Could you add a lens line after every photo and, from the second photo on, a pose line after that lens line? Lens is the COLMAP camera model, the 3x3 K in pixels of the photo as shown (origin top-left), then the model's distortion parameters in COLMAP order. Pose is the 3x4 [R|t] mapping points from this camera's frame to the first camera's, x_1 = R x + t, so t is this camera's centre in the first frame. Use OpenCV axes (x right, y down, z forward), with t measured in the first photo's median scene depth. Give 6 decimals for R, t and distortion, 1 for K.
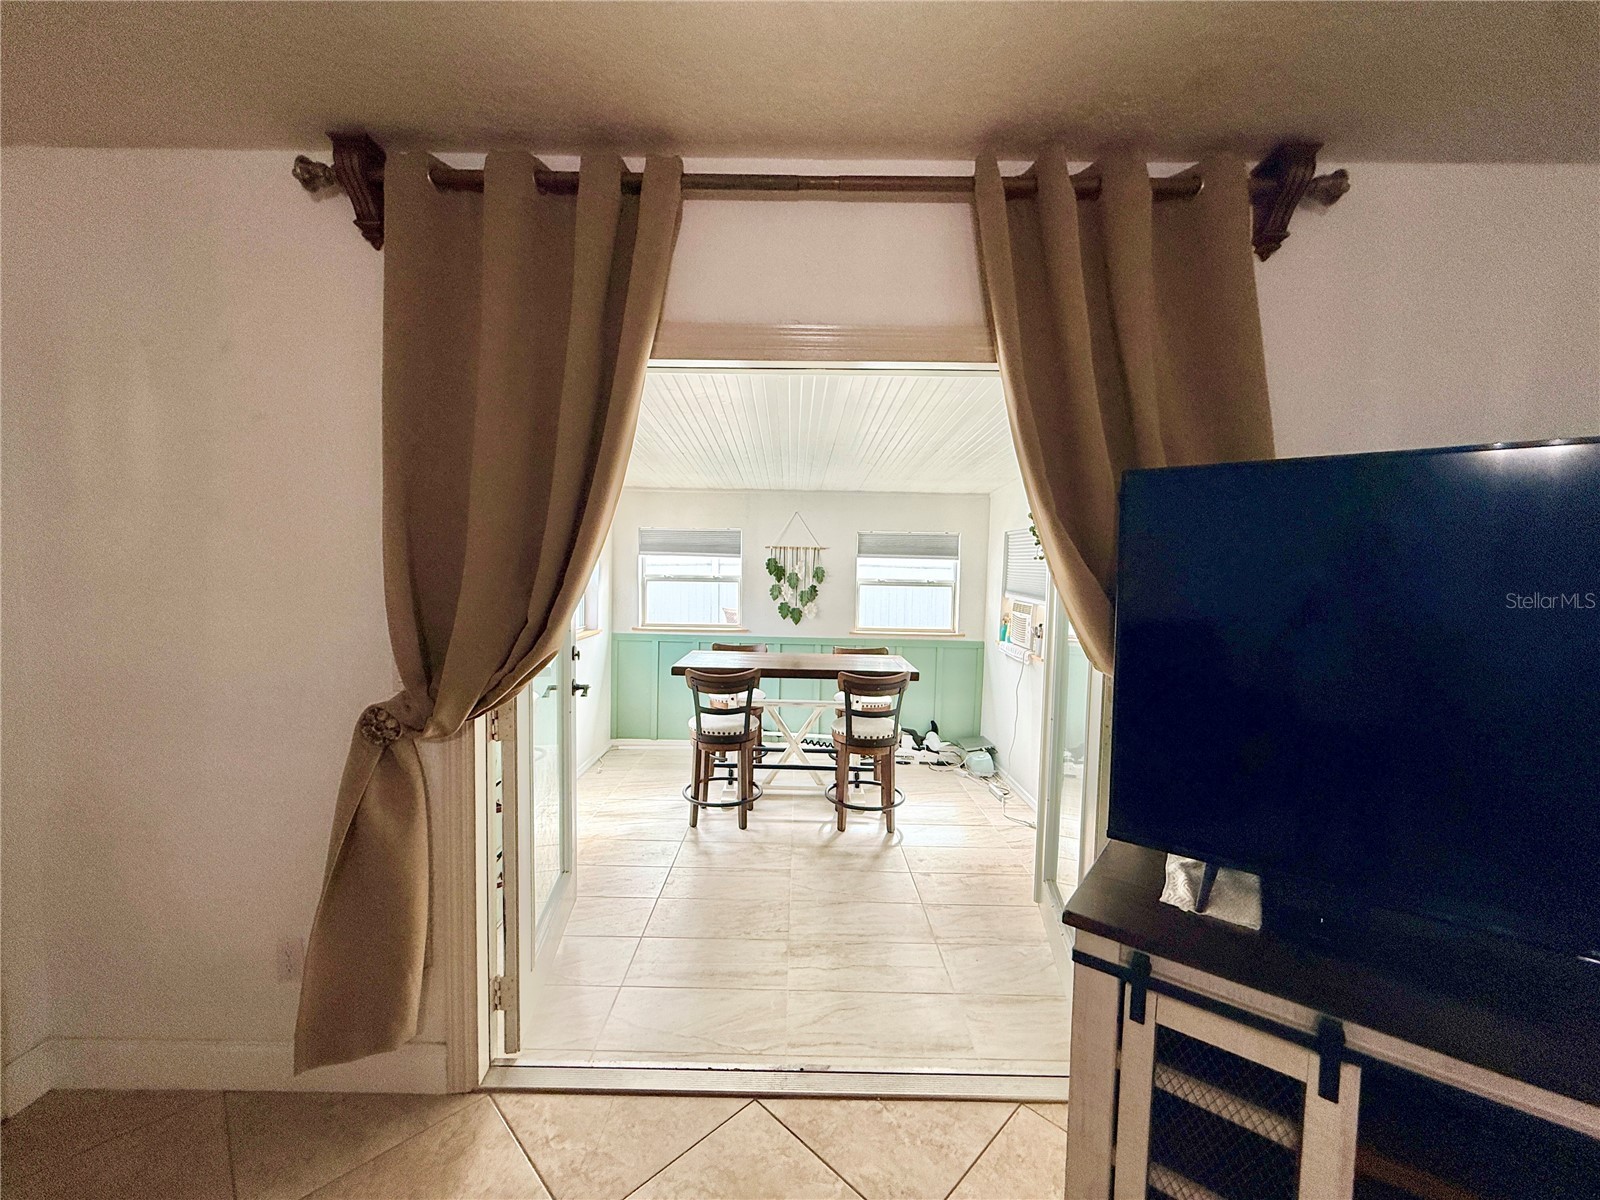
lens RADIAL K [[636.2, 0, 794.8], [0, 636.2, 600.3], [0, 0, 1]] dist [0.000656, -0.000197]
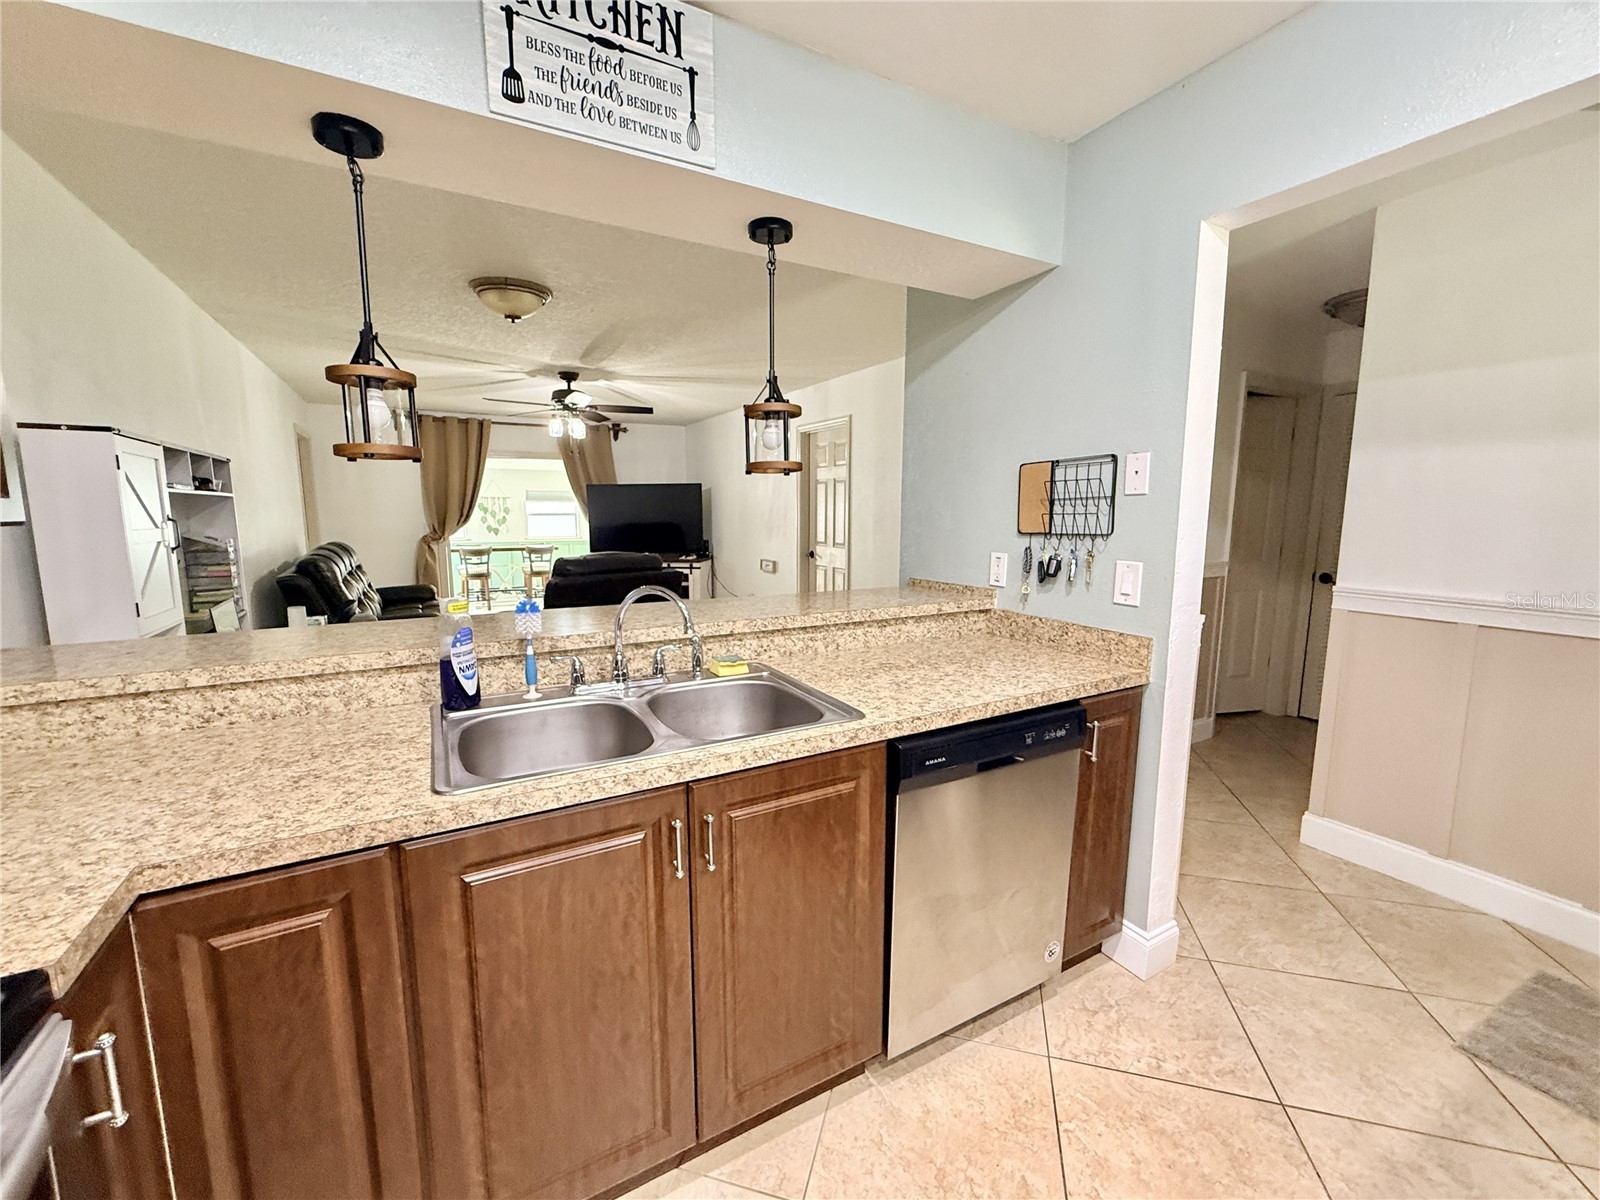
lens RADIAL K [[652.2, 0, 794.3], [0, 652.2, 600.6], [0, 0, 1]] dist [0.000751, 0.000105]
pose [[0.871037, -0.083432, 0.484081, -0.260273], [0.044306, 0.994798, 0.091733, 0.127351], [-0.489216, -0.058455, 0.870202, -1.721992]]
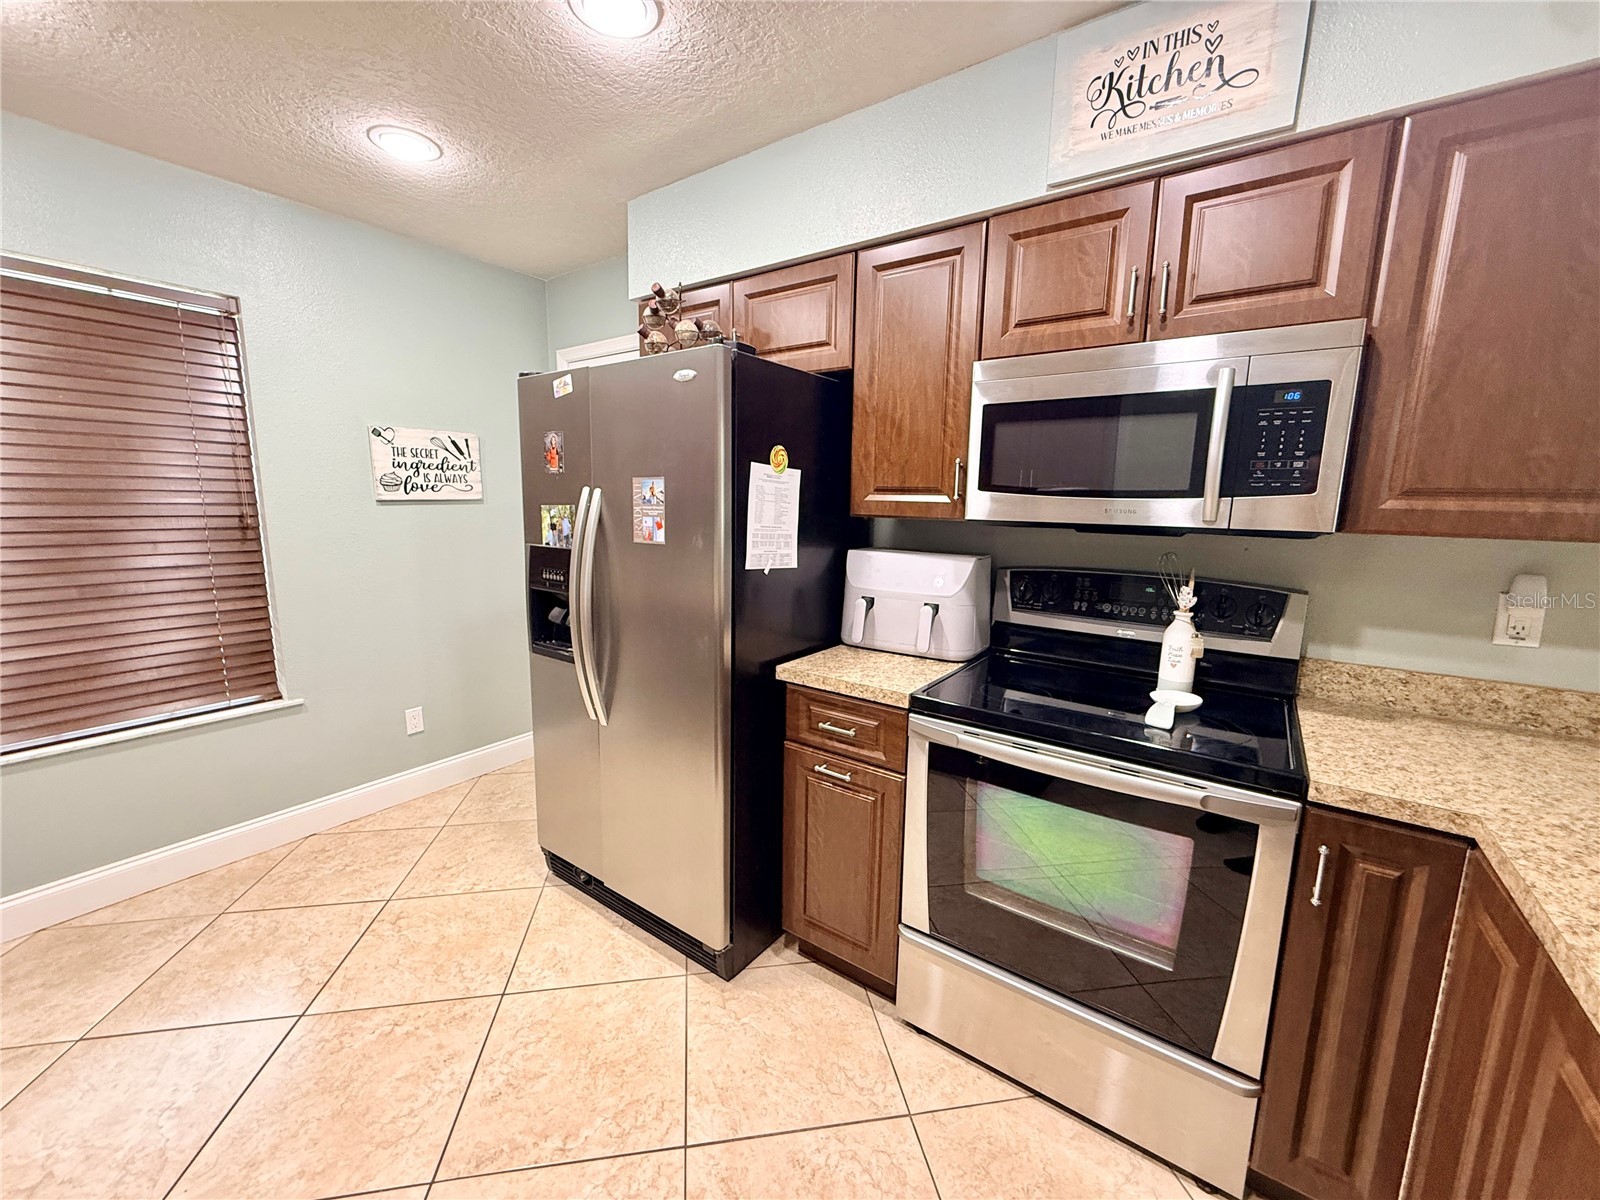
lens RADIAL K [[636.2, 0, 794.8], [0, 636.2, 600.3], [0, 0, 1]] dist [0.000656, -0.000197]
pose [[-0.581633, 0.106393, -0.806464, -0.002379], [-0.074981, 0.980177, 0.183387, 0.113224], [0.809988, 0.167133, -0.562126, -1.534886]]
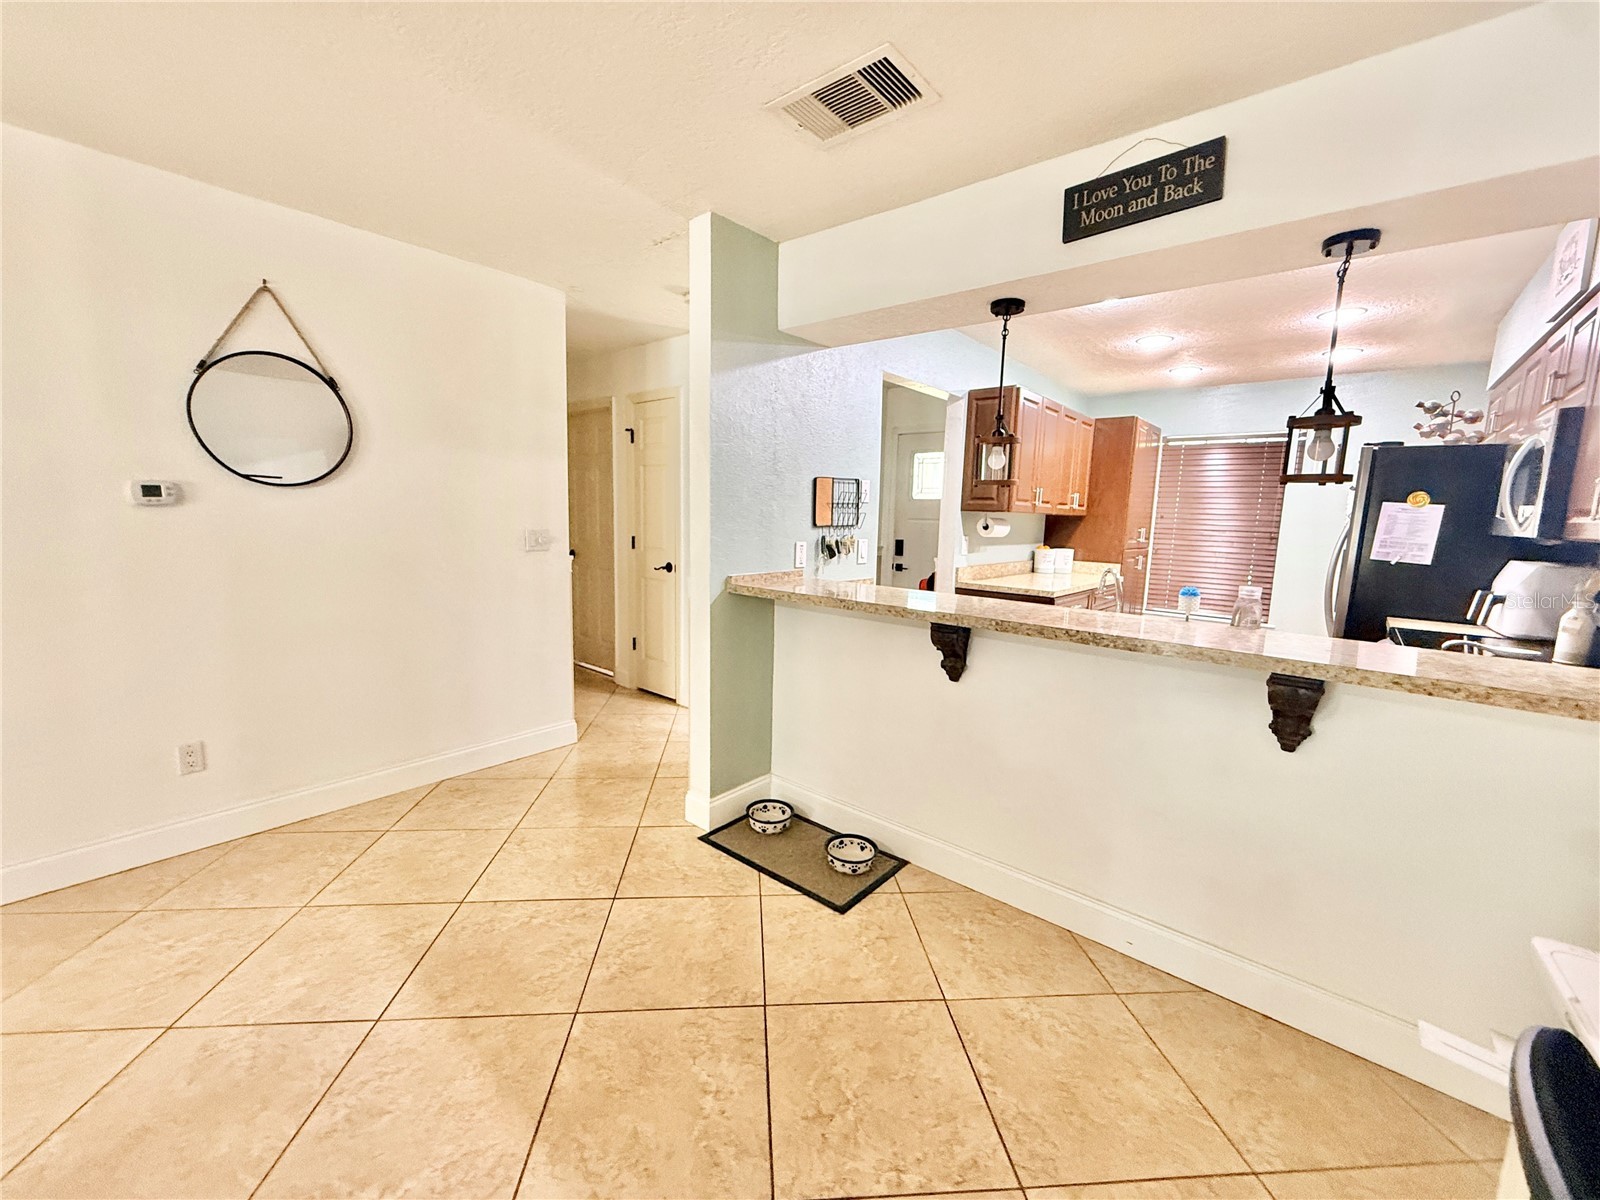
lens RADIAL K [[639.3, 0, 797.5], [0, 639.3, 600.2], [0, 0, 1]] dist [0.000899, -0.000192]
pose [[-0.762726, -0.127414, 0.634046, -0.295275], [0.000083, 0.980381, 0.197112, 0.065783], [-0.646721, 0.150395, -0.747752, -0.731725]]
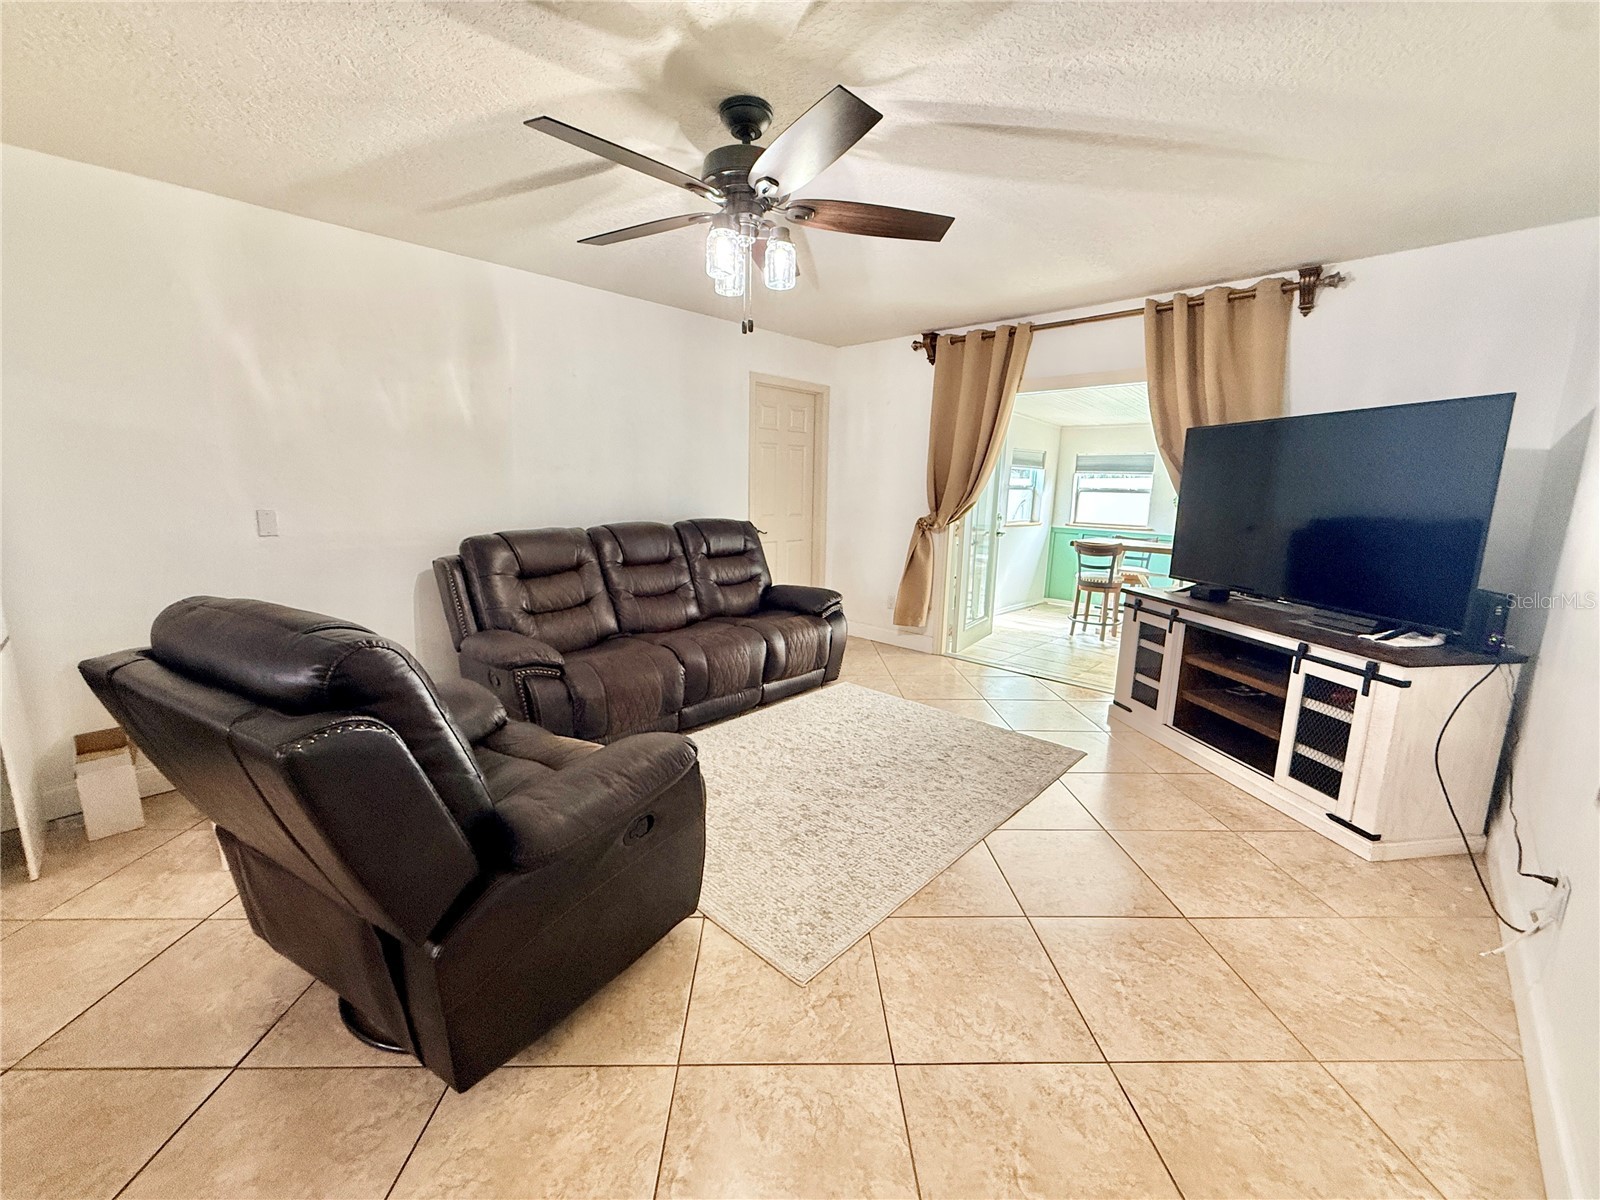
lens RADIAL K [[638.2, 0, 797.1], [0, 638.2, 600.0], [0, 0, 1]] dist [0.000710, 0.000033]
pose [[0.726218, 0.122582, -0.676447, 0.419795], [-0.047001, 0.990525, 0.129038, 0.075340], [0.685856, -0.061916, 0.725099, -0.674616]]
